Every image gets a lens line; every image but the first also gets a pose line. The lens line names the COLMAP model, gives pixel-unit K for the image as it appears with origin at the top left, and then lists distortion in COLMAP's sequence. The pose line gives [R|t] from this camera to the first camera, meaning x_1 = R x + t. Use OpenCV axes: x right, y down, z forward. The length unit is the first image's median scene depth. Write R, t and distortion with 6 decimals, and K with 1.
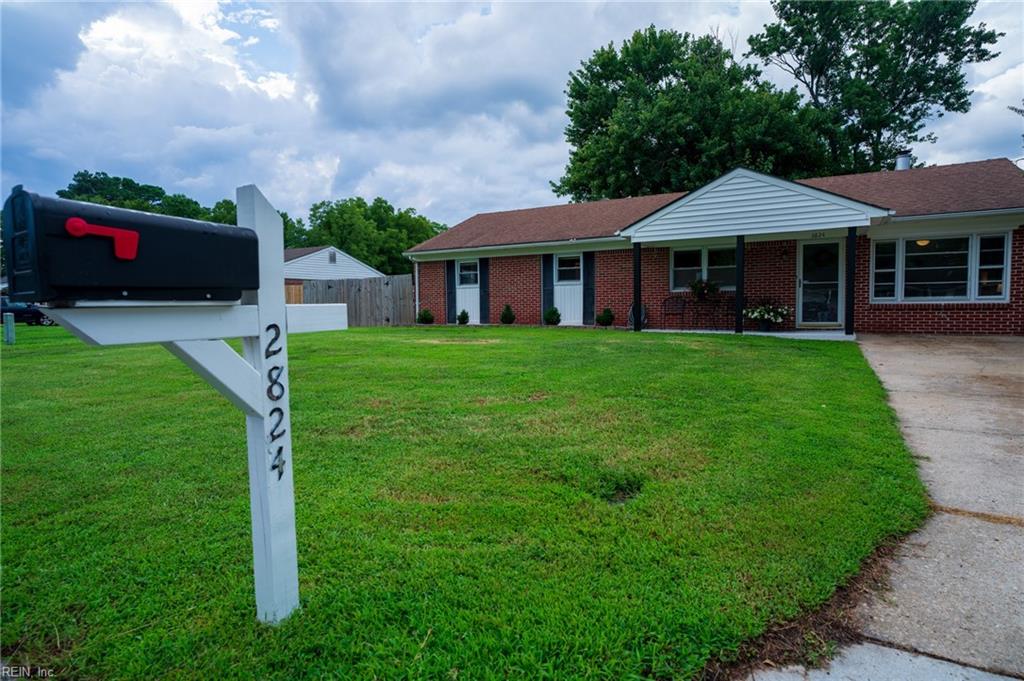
lens RADIAL K [[555.0, 0, 511.6], [0, 555.0, 336.6], [0, 0, 1]] dist [-0.054761, 0.038144]
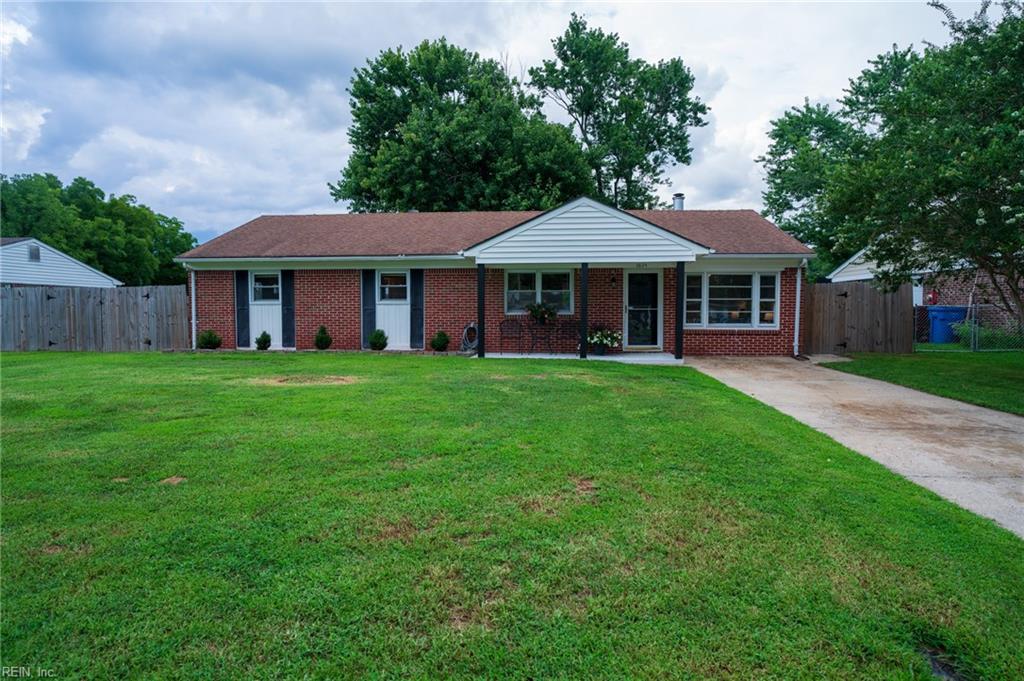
lens RADIAL K [[555.0, 0, 511.6], [0, 555.0, 336.6], [0, 0, 1]] dist [-0.054761, 0.038144]
pose [[0.899983, -0.007942, 0.435852, -0.100816], [0.013029, 0.999877, -0.008684, -0.025787], [-0.435730, 0.013495, 0.899976, 0.086925]]
